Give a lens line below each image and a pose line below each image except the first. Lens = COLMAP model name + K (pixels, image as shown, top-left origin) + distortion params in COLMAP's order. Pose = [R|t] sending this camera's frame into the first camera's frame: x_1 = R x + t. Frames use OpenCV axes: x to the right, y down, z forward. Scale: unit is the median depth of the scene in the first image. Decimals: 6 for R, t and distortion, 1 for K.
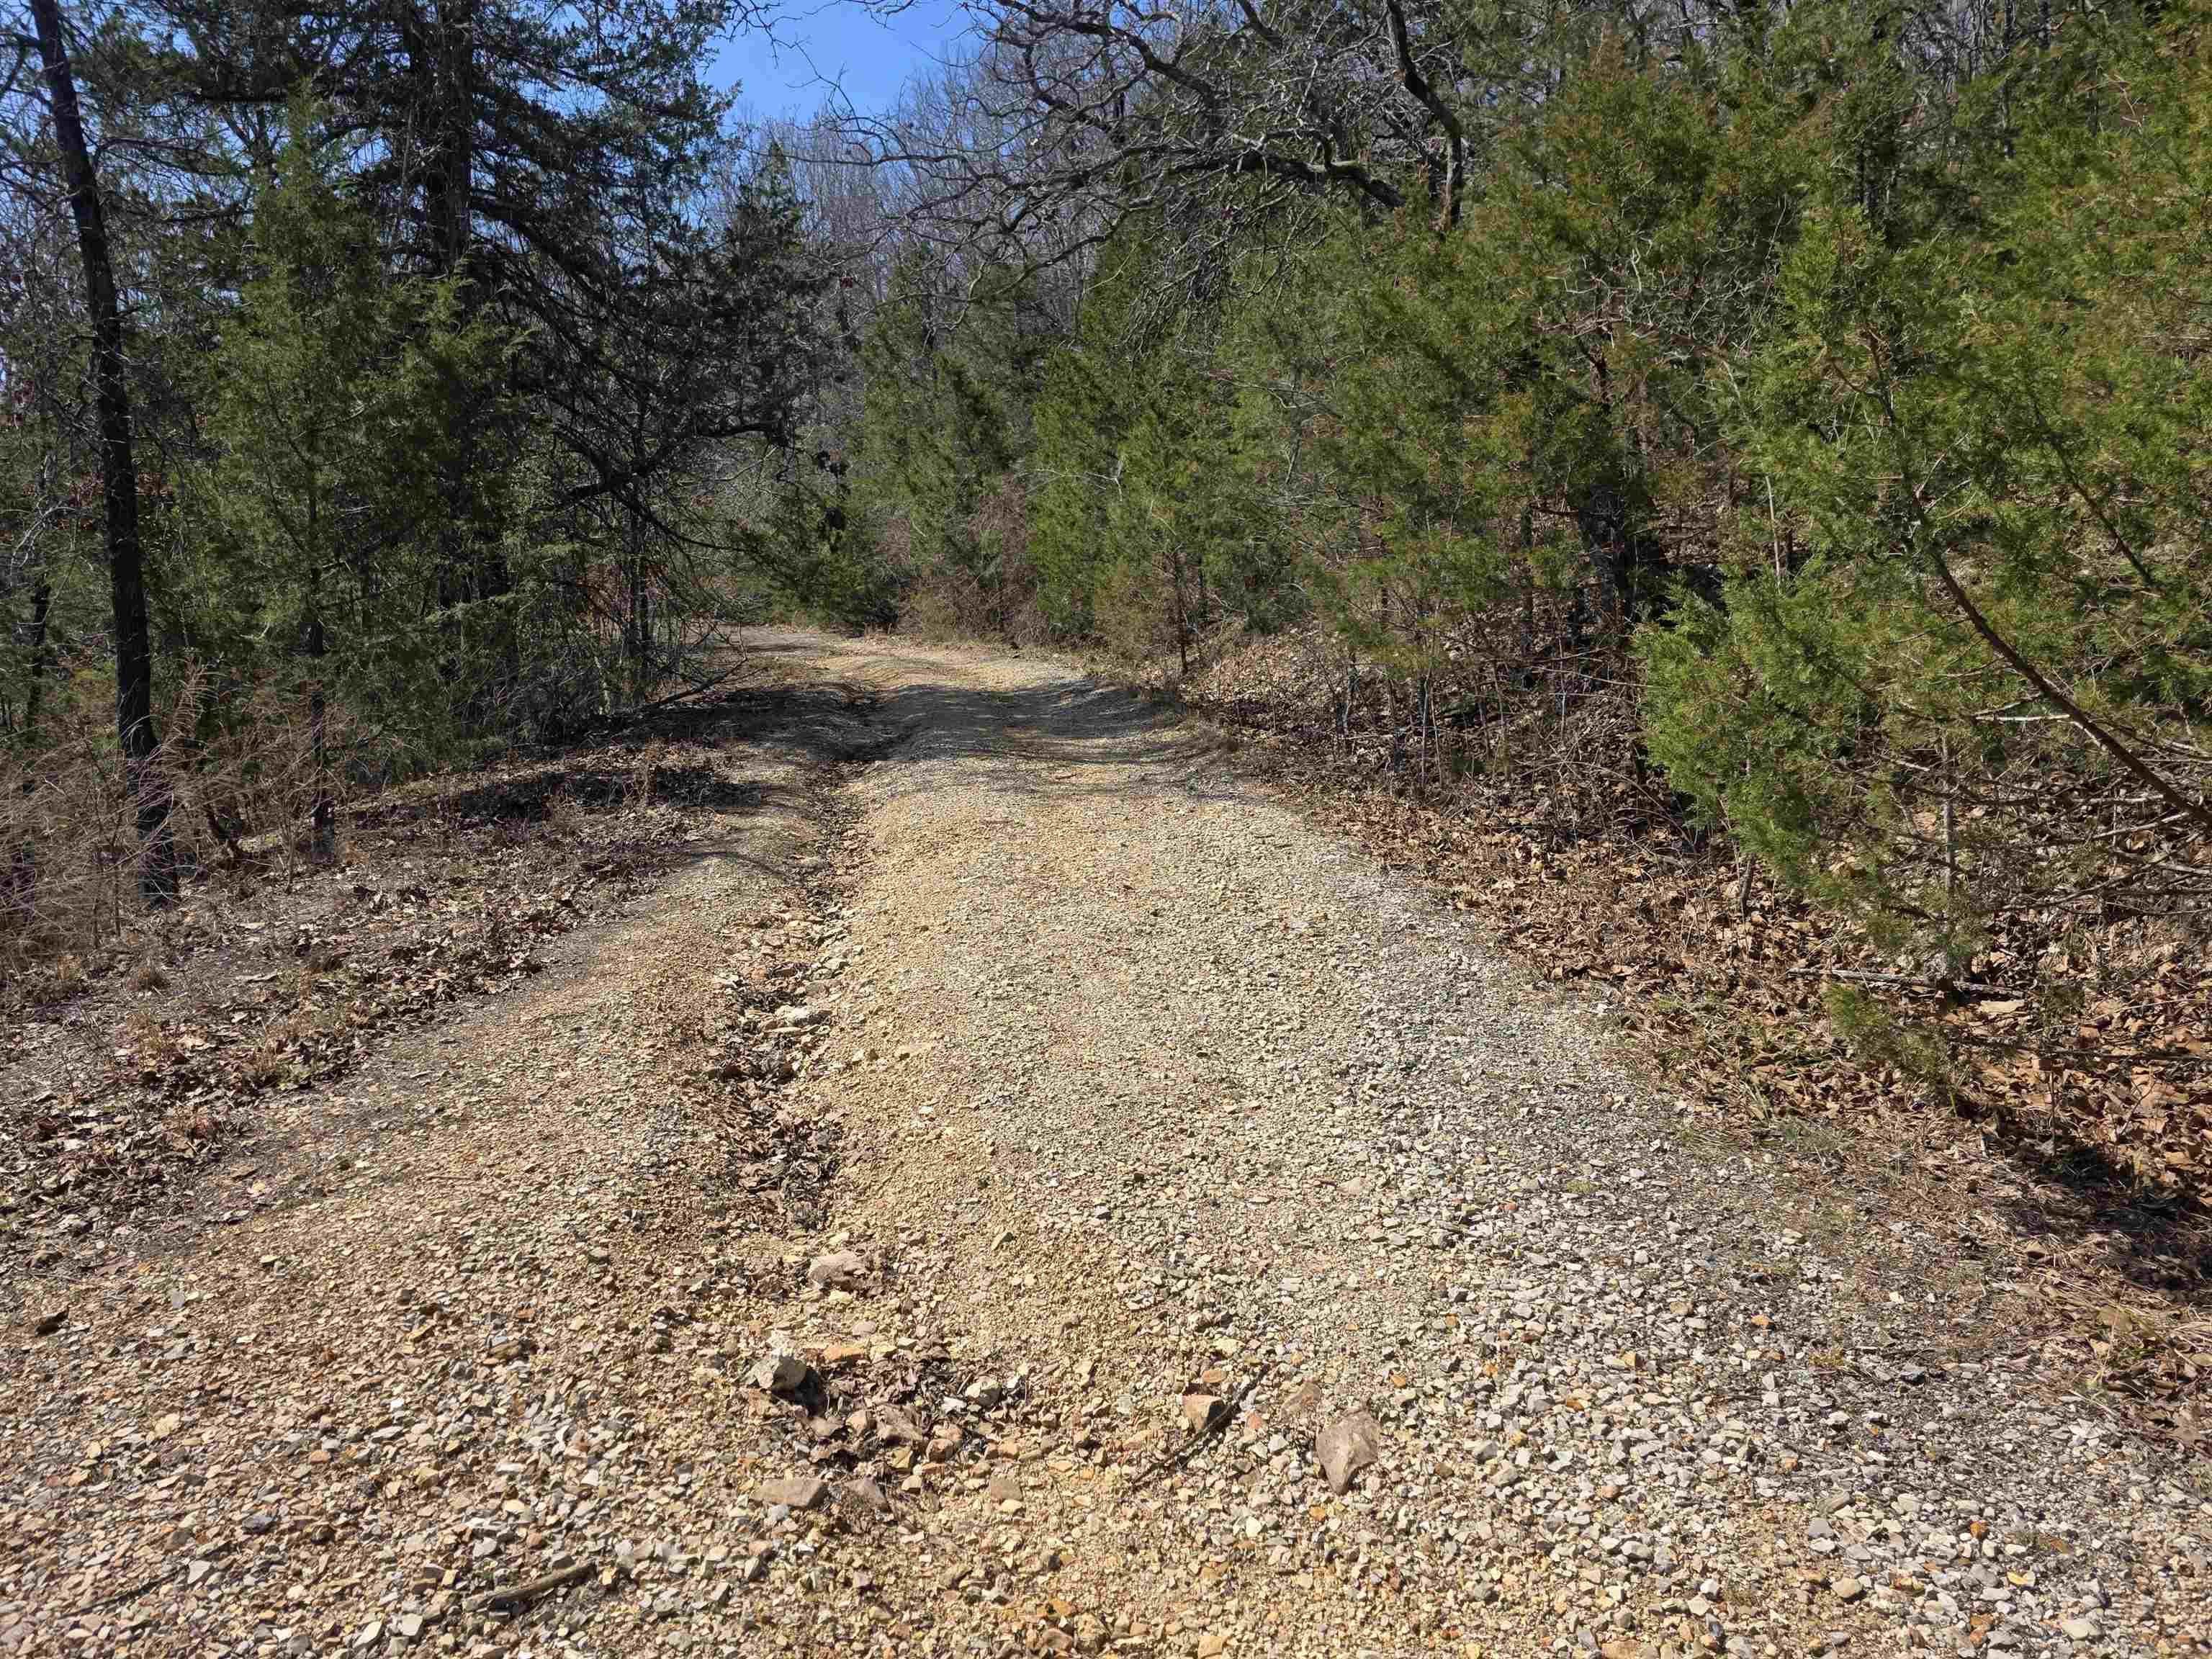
lens RADIAL K [[1475.3, 0, 1083.0], [0, 1475.3, 791.6], [0, 0, 1]] dist [0.063628, -0.053771]
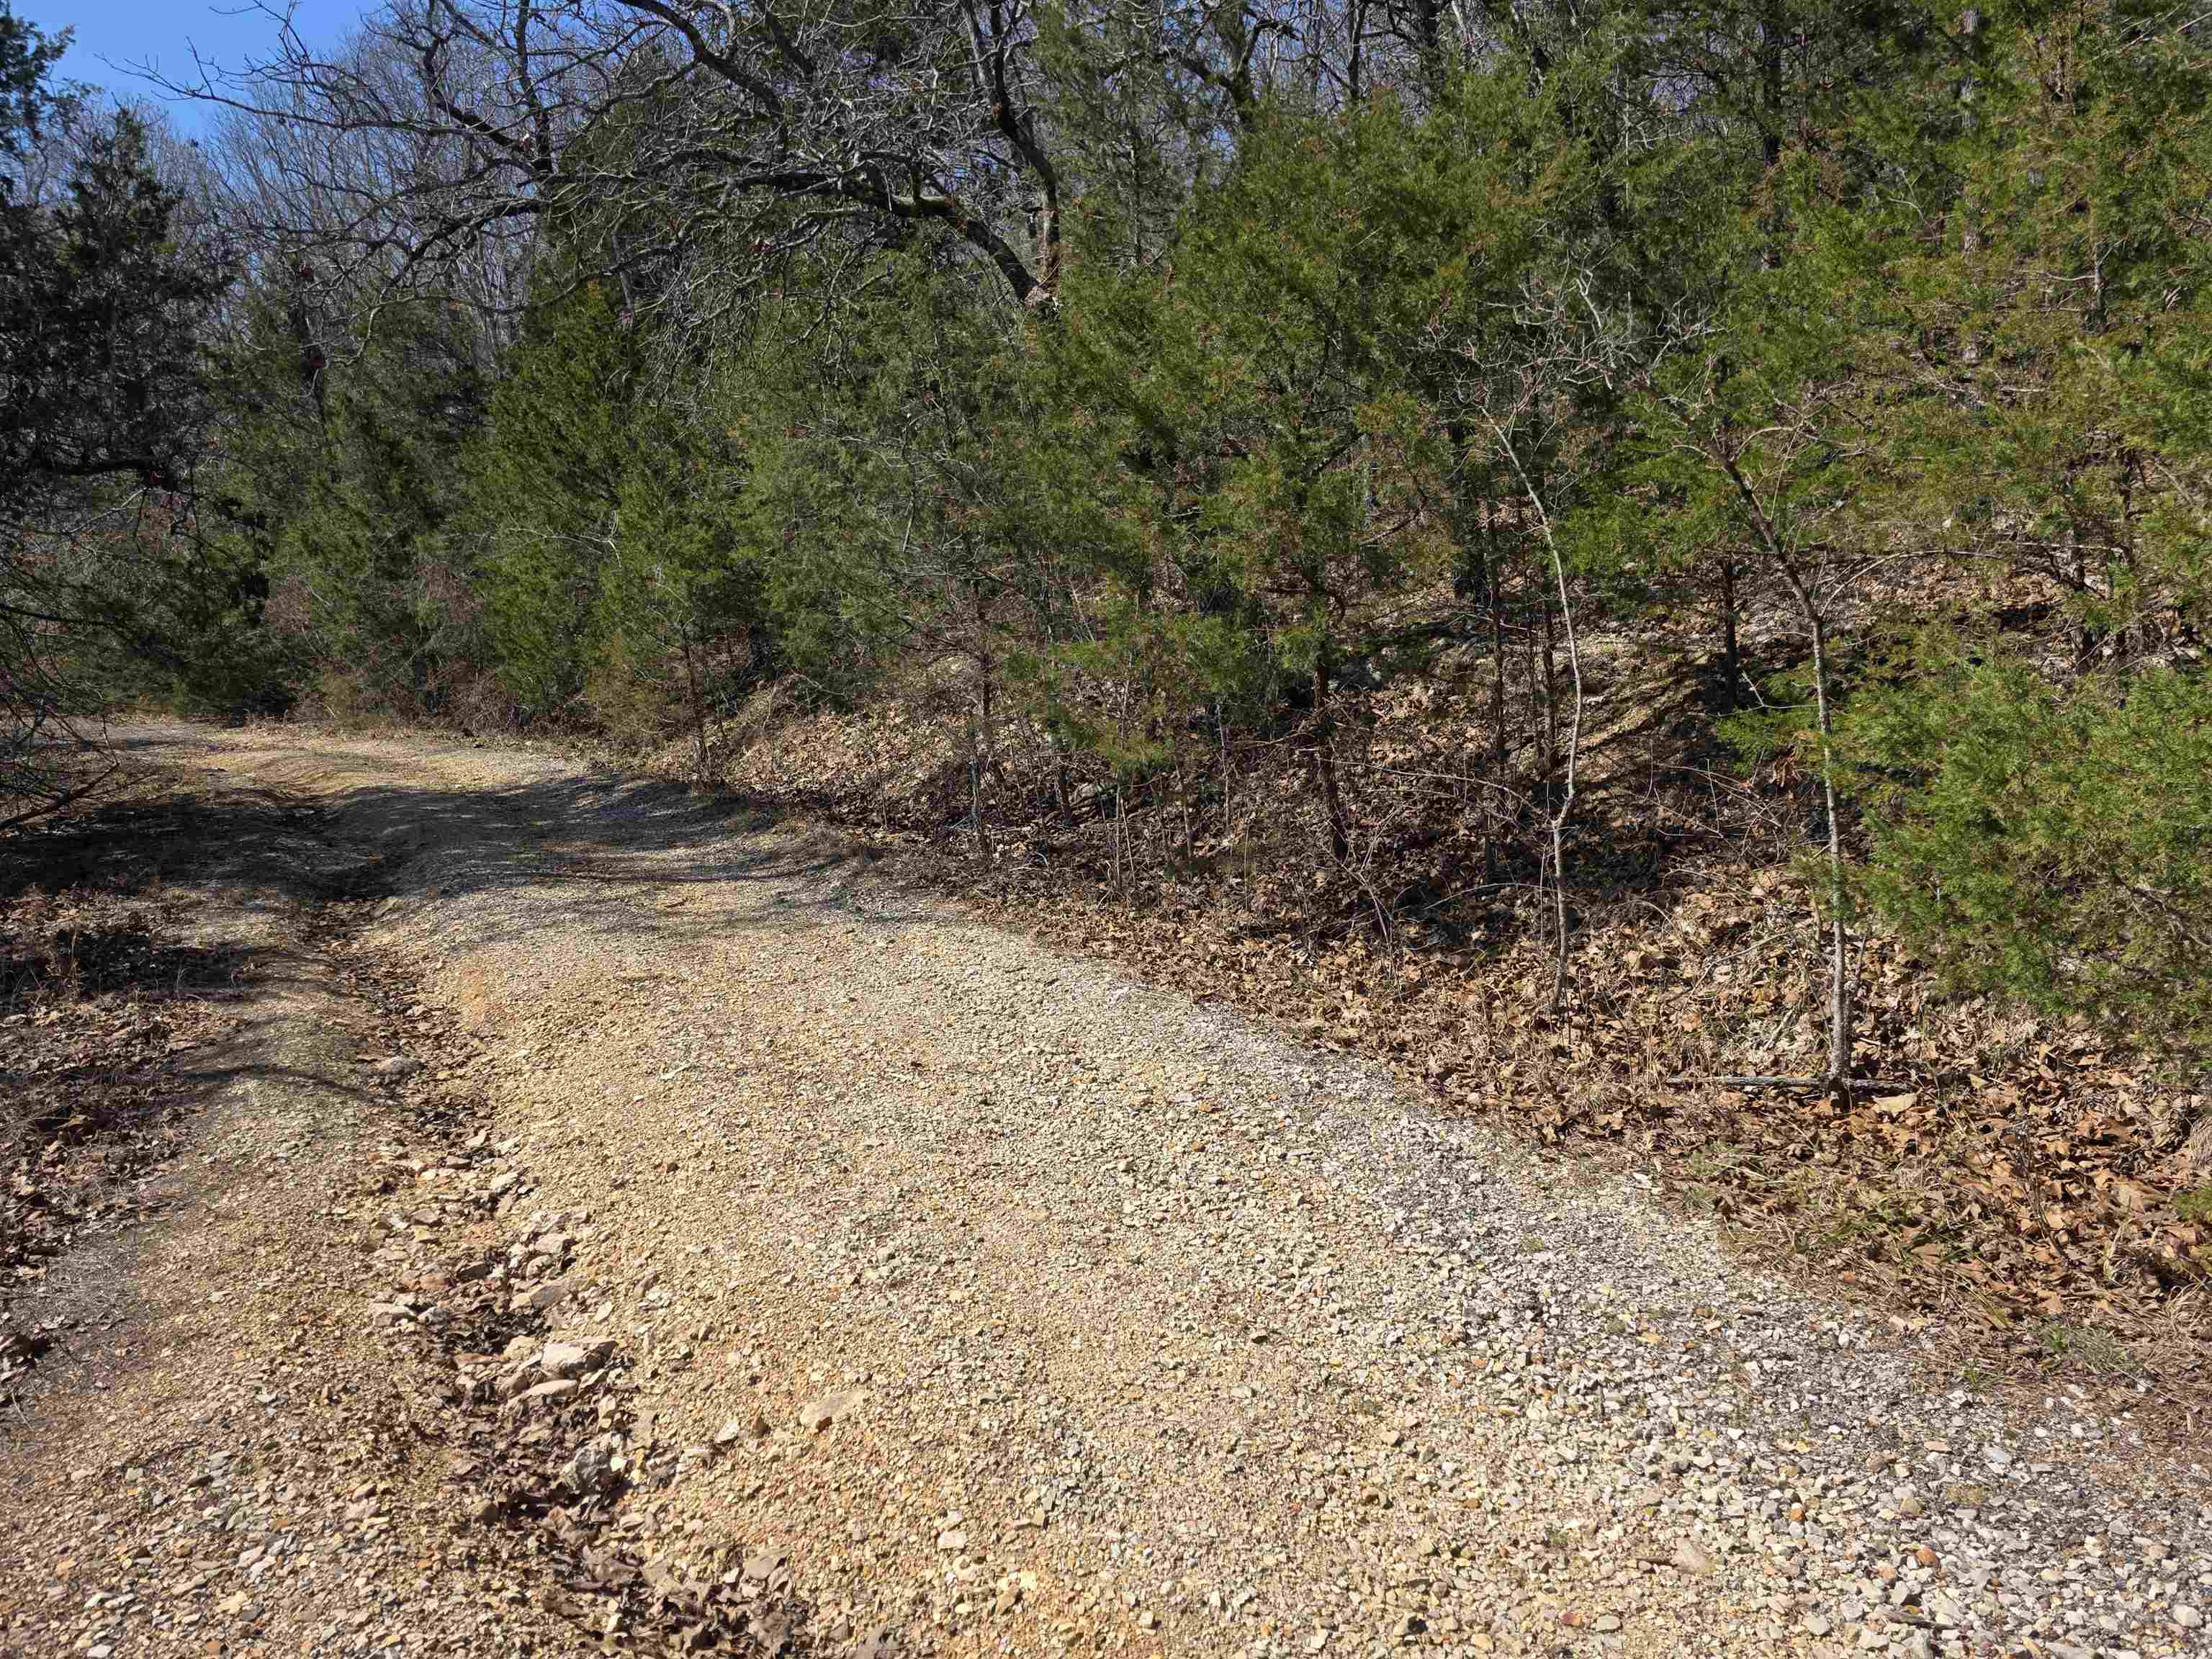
lens RADIAL K [[1475.3, 0, 1122.3], [0, 1475.3, 839.0], [0, 0, 1]] dist [0.063628, -0.053771]
pose [[0.919251, -0.060446, 0.389004, -0.091225], [0.066346, 0.997795, -0.001738, -0.024907], [-0.388041, 0.027406, 0.921235, 0.132016]]
